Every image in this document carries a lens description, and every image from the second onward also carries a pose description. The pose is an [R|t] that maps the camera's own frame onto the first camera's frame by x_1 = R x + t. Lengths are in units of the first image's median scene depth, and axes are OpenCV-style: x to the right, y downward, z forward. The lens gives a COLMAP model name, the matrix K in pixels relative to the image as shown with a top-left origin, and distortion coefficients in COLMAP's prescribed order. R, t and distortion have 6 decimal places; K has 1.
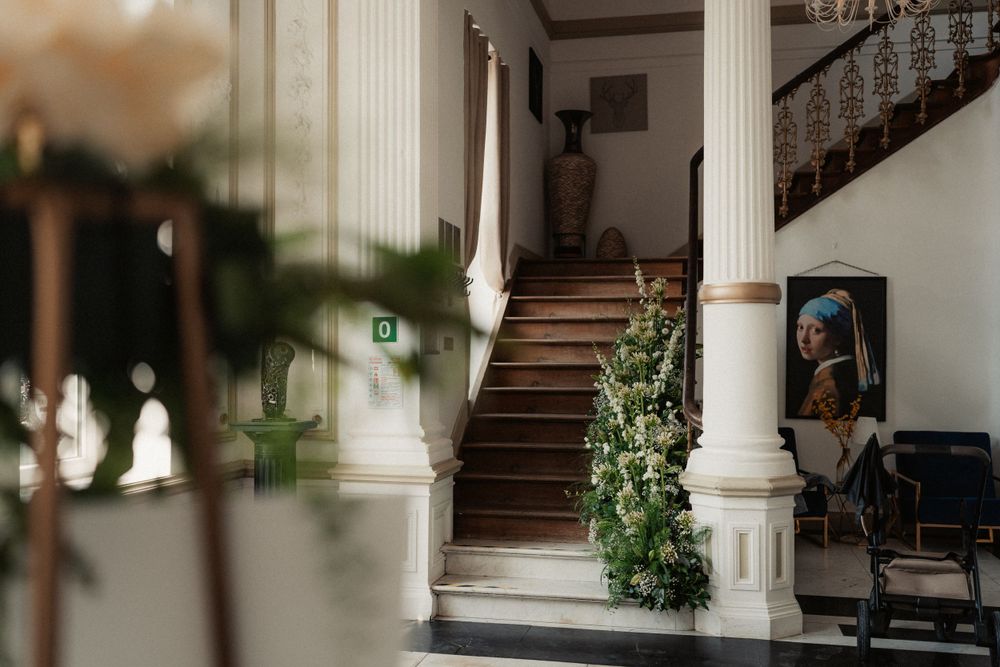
lens RADIAL K [[984.4, 0, 496.7], [0, 984.4, 336.8], [0, 0, 1]] dist [-0.002515, 0.007299]
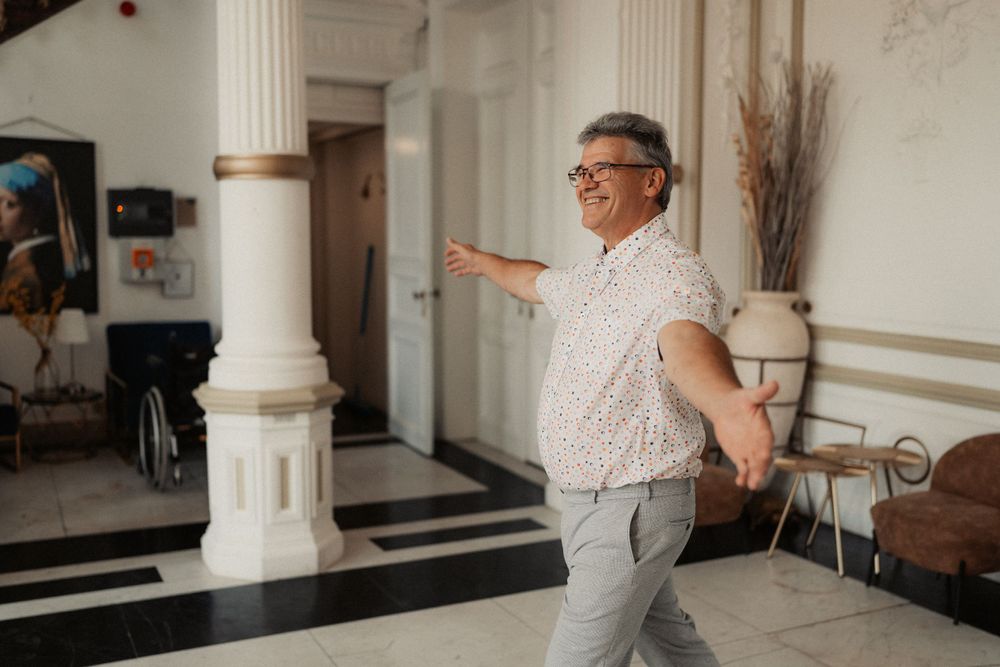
lens RADIAL K [[984.4, 0, 496.7], [0, 984.4, 336.8], [0, 0, 1]] dist [-0.002515, 0.007299]
pose [[0.778234, -0.062104, 0.624896, 0.168953], [-0.016147, 0.992790, 0.118775, -0.001114], [-0.627766, -0.102525, 0.771620, 0.157253]]
